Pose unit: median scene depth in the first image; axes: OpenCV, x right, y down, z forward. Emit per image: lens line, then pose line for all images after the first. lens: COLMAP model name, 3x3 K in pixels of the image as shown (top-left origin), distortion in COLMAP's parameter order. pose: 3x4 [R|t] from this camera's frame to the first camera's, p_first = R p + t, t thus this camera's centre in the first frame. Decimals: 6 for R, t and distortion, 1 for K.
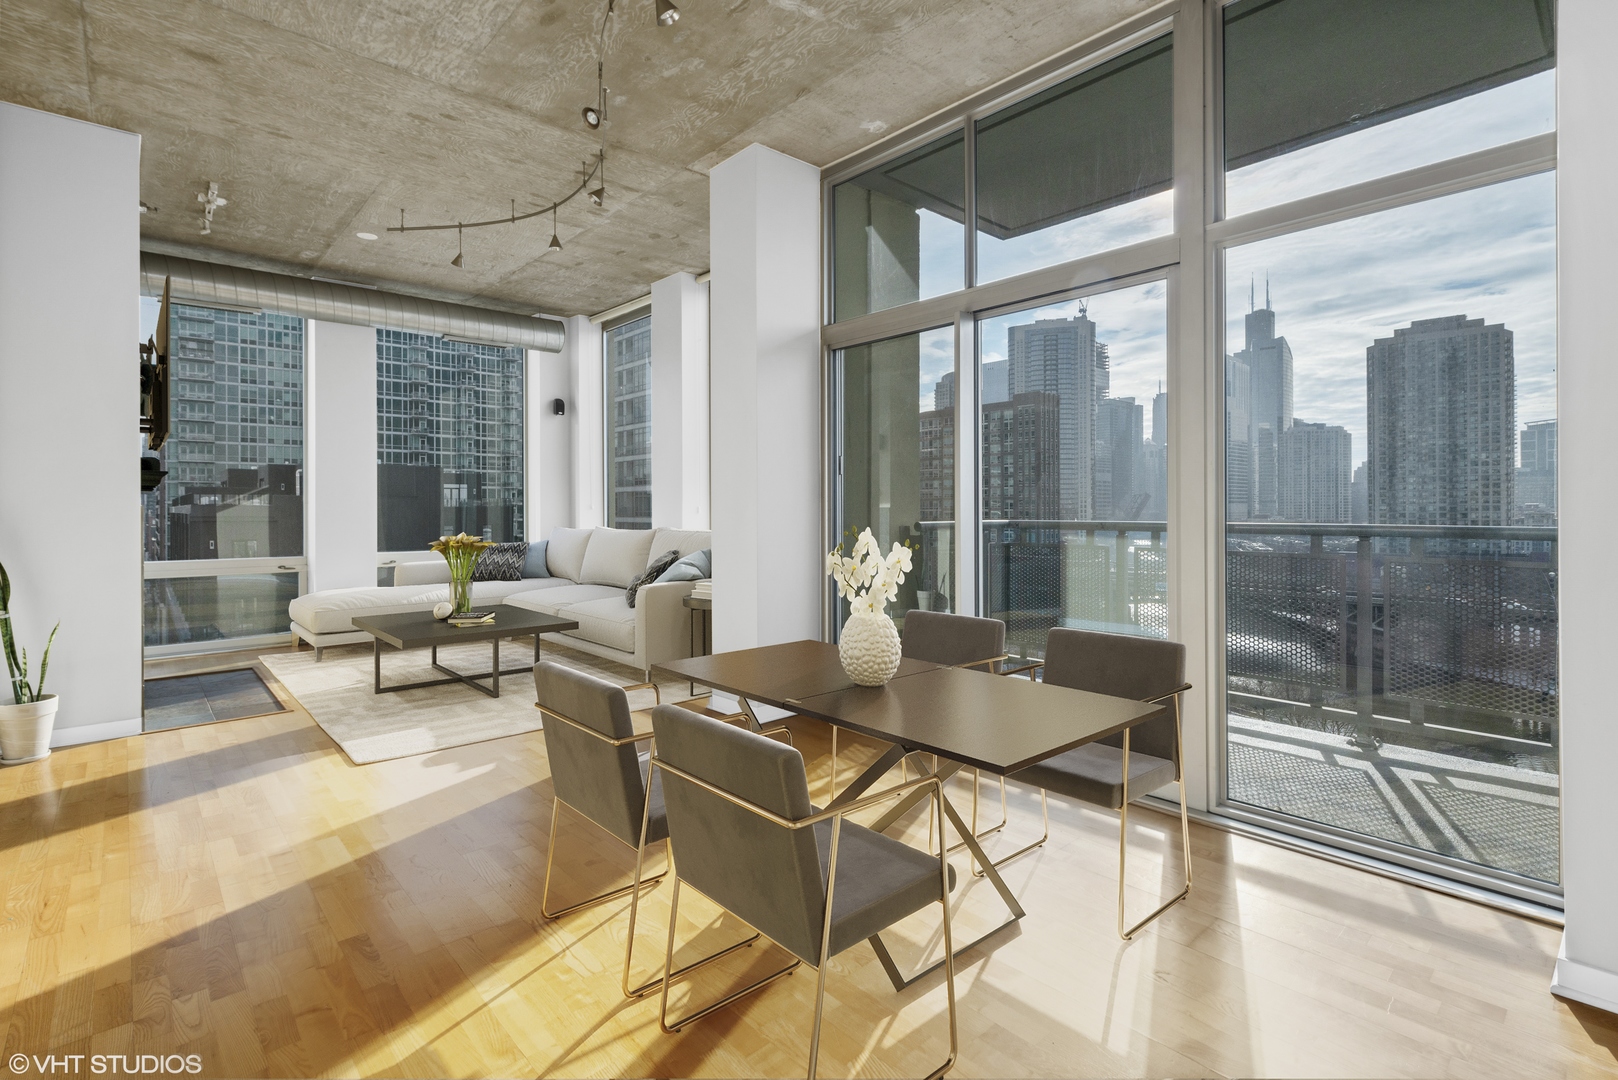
lens RADIAL K [[752.6, 0, 798.7], [0, 752.6, 514.8], [0, 0, 1]] dist [0.009742, -0.004560]
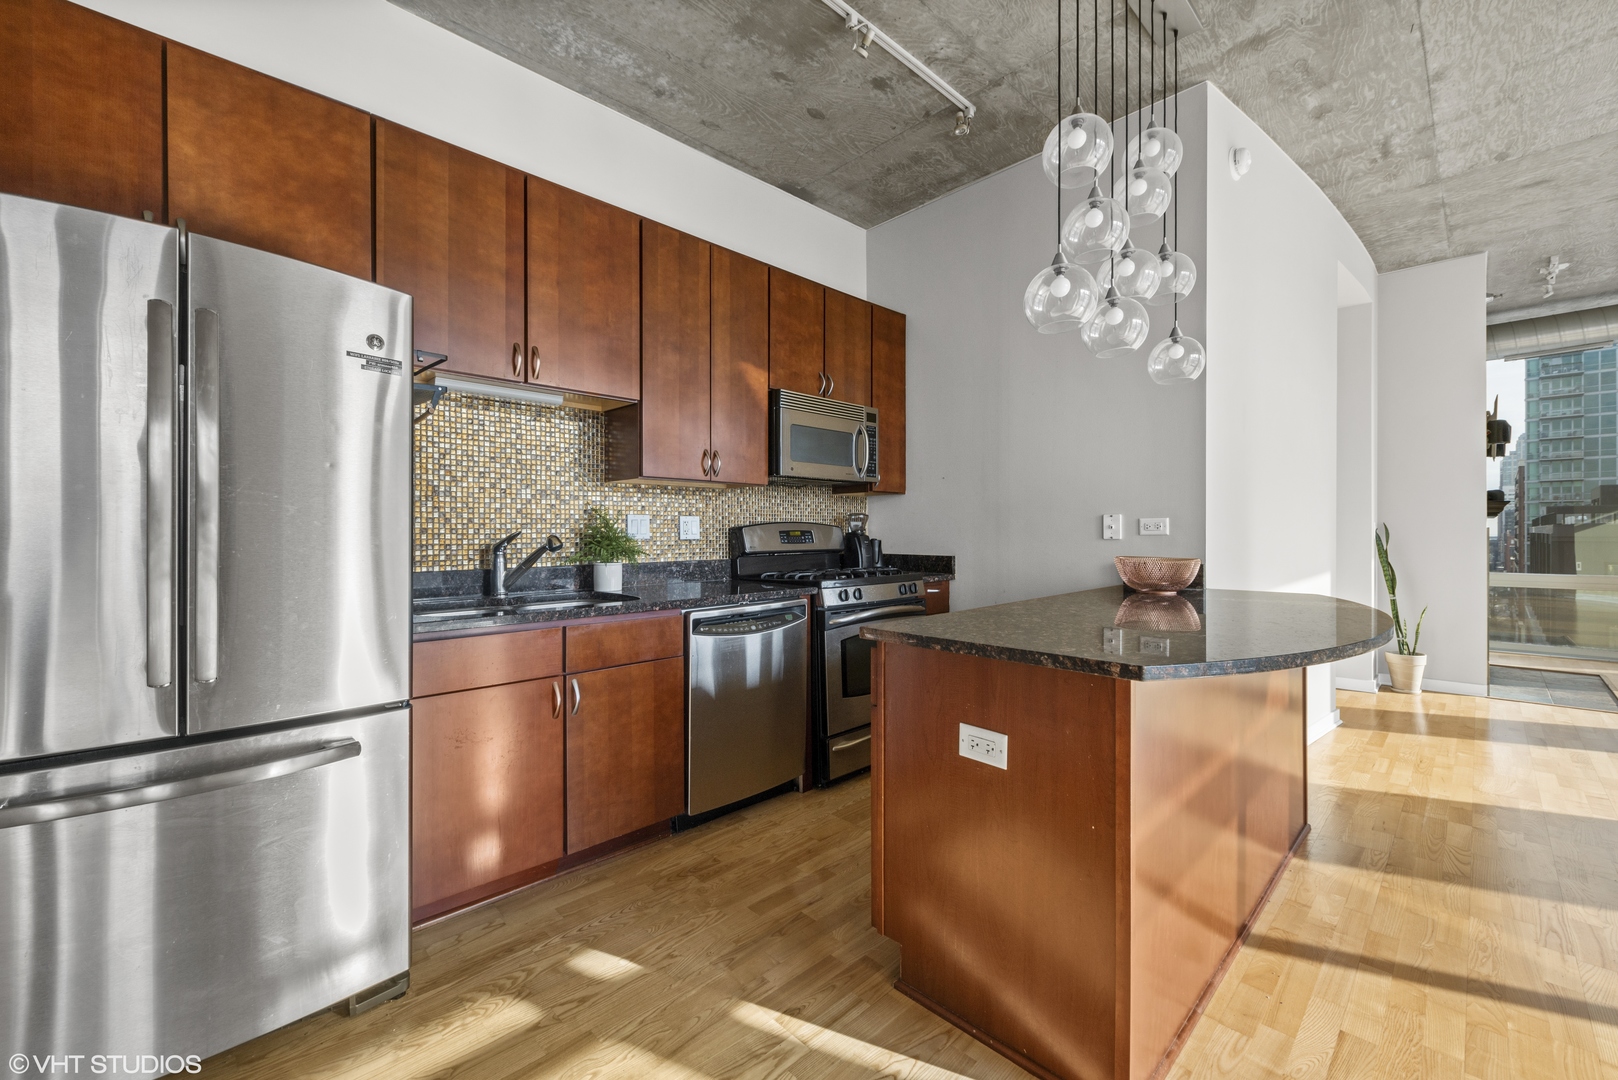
lens RADIAL K [[668.5, 0, 800.7], [0, 668.5, 534.8], [0, 0, 1]] dist [0.005170, 0.000297]
pose [[0.050147, -0.000191, -0.998742, 0.102408], [0.000022, 1.000000, -0.000190, 0.000753], [0.998742, -0.000012, 0.050147, -0.108246]]
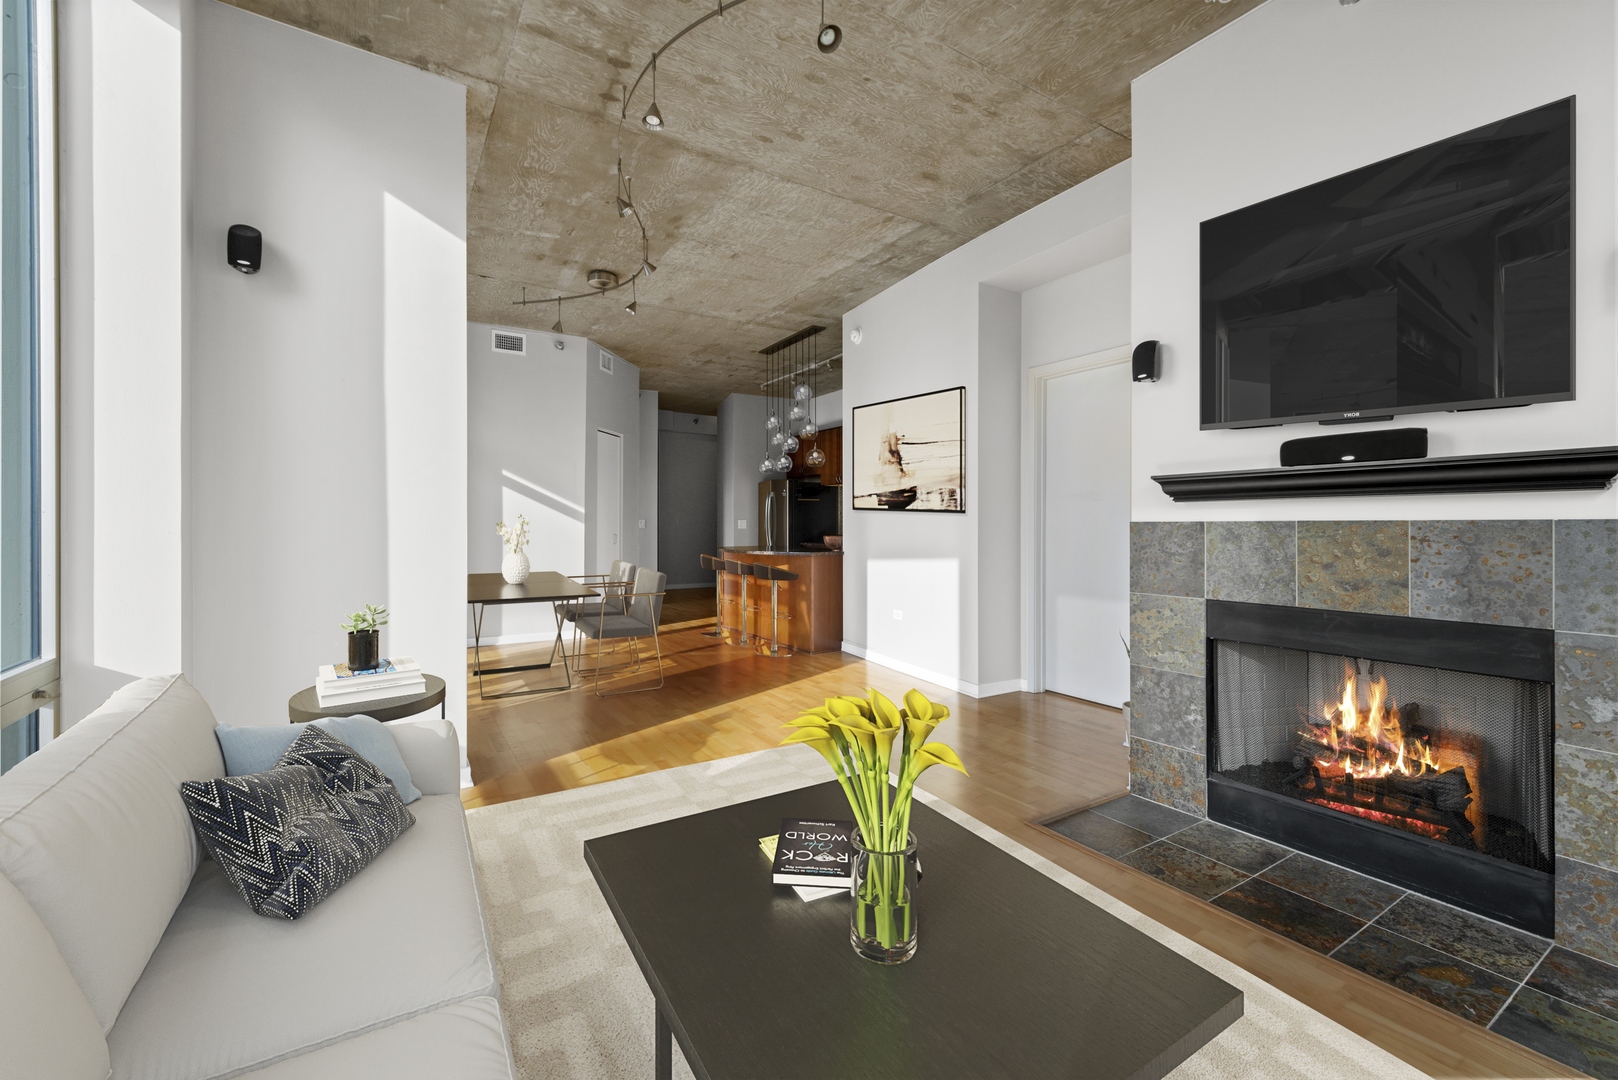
lens RADIAL K [[668.5, 0, 805.5], [0, 668.5, 527.2], [0, 0, 1]] dist [0.005170, 0.000297]
pose [[-0.986378, 0.000069, 0.164497, -0.249876], [0.001545, 0.999960, 0.008849, -0.005205], [-0.164489, 0.008983, -0.986338, 0.708812]]
